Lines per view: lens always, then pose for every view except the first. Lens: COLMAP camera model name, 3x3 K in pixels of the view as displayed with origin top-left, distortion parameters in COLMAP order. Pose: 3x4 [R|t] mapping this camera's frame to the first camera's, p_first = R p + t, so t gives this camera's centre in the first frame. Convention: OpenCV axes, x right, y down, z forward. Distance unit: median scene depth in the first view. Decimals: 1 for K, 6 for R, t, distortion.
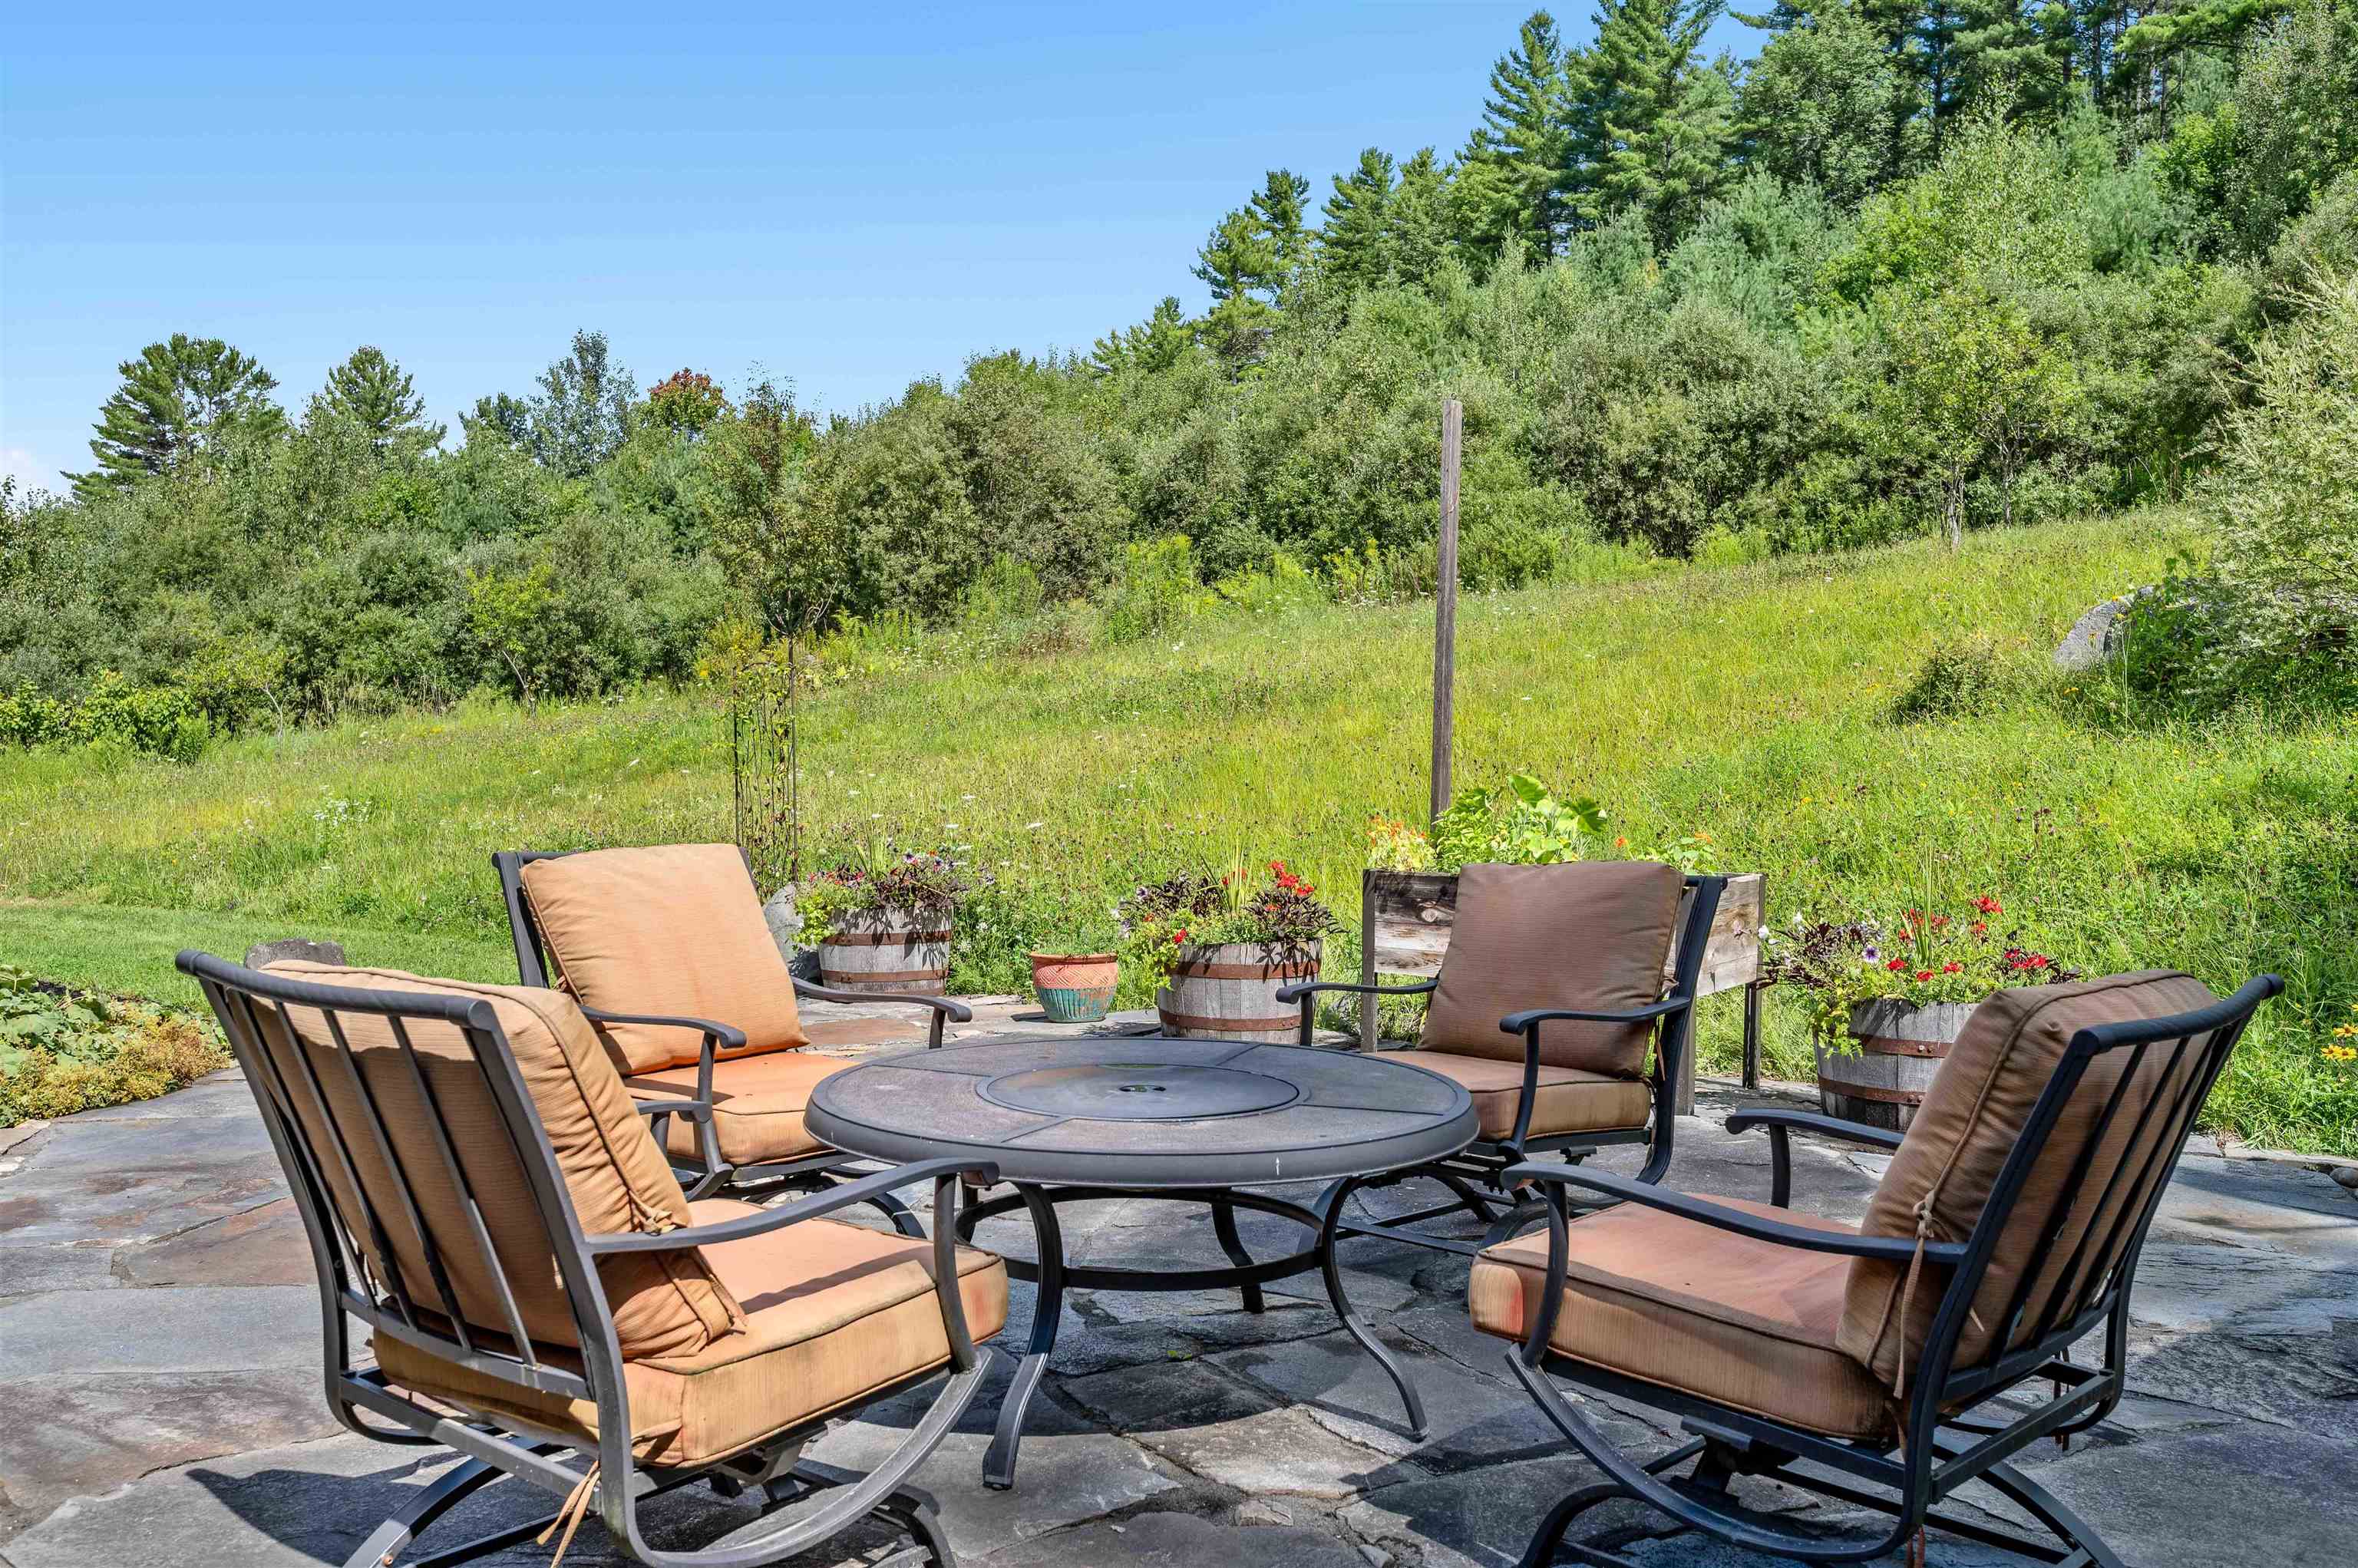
lens RADIAL K [[2045.0, 0, 1179.0], [0, 2045.0, 784.0], [0, 0, 1]] dist [0.004915, 0.002037]
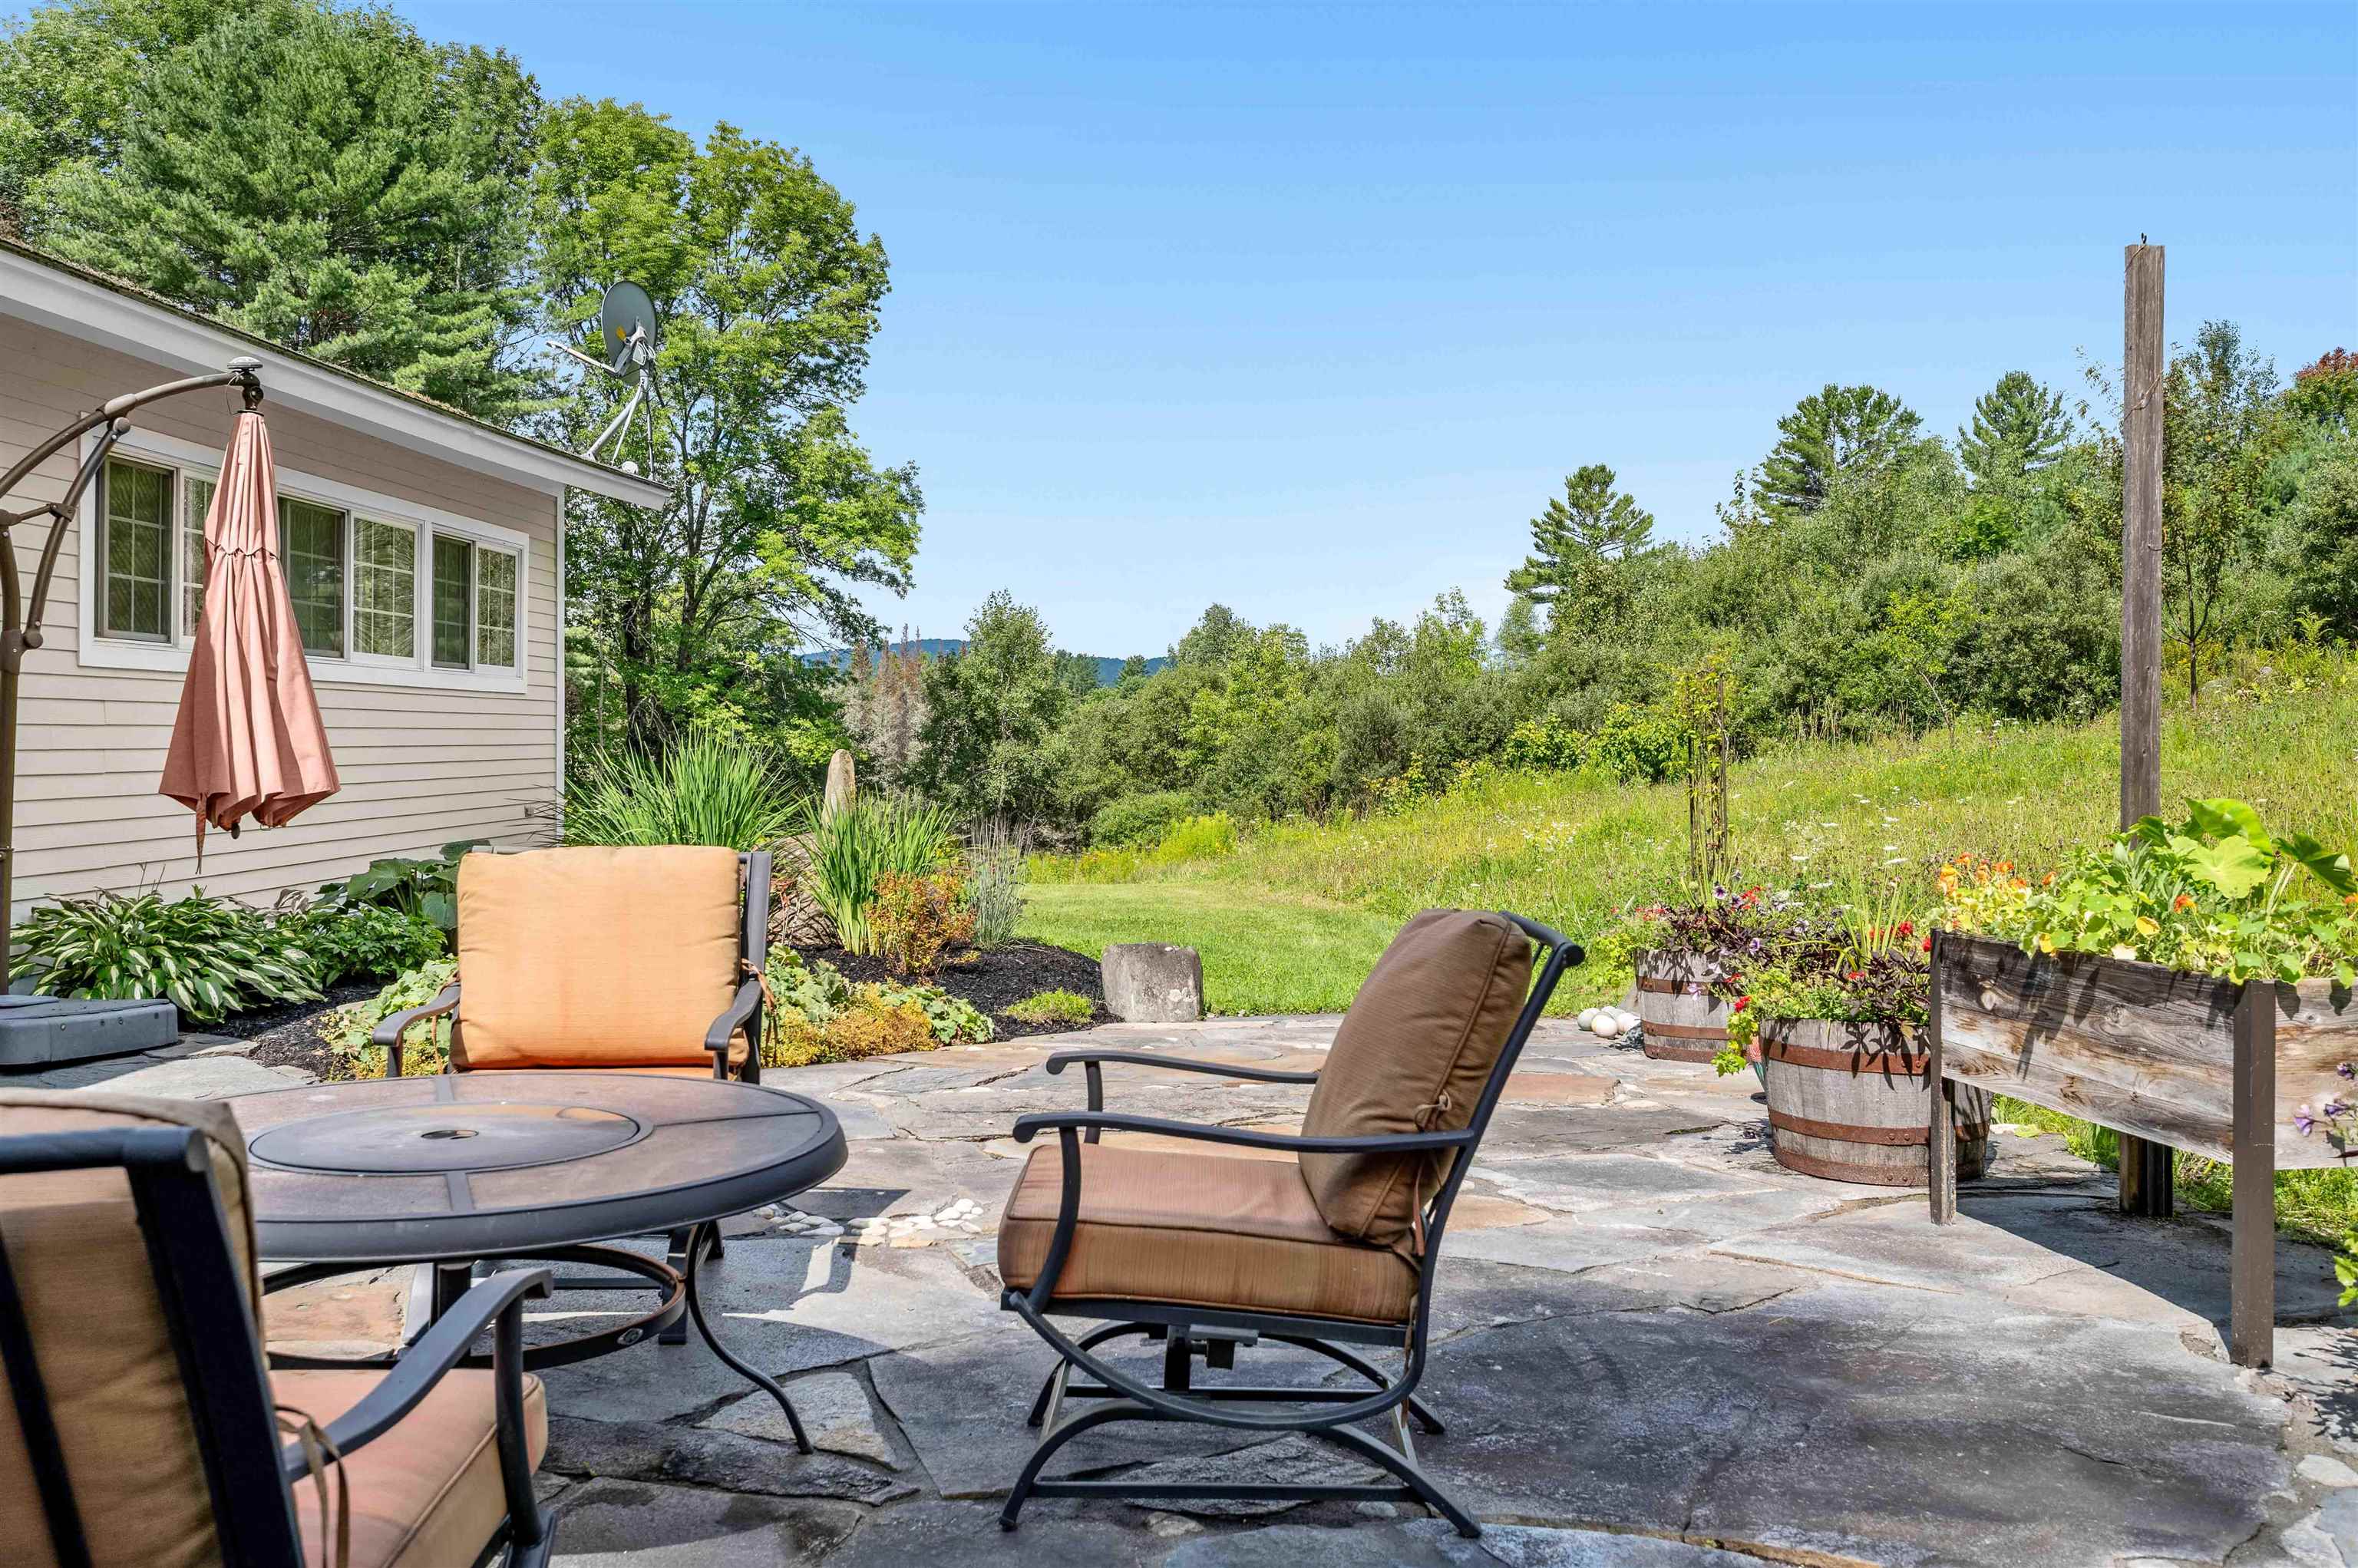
lens RADIAL K [[2063.8, 0, 1178.5], [0, 2063.8, 738.2], [0, 0, 1]] dist [0.002107, 0.001726]
pose [[0.701011, -0.008645, -0.713099, 0.083272], [-0.018560, 0.999367, -0.030362, 0.000573], [0.712909, 0.034519, 0.700406, 0.063431]]
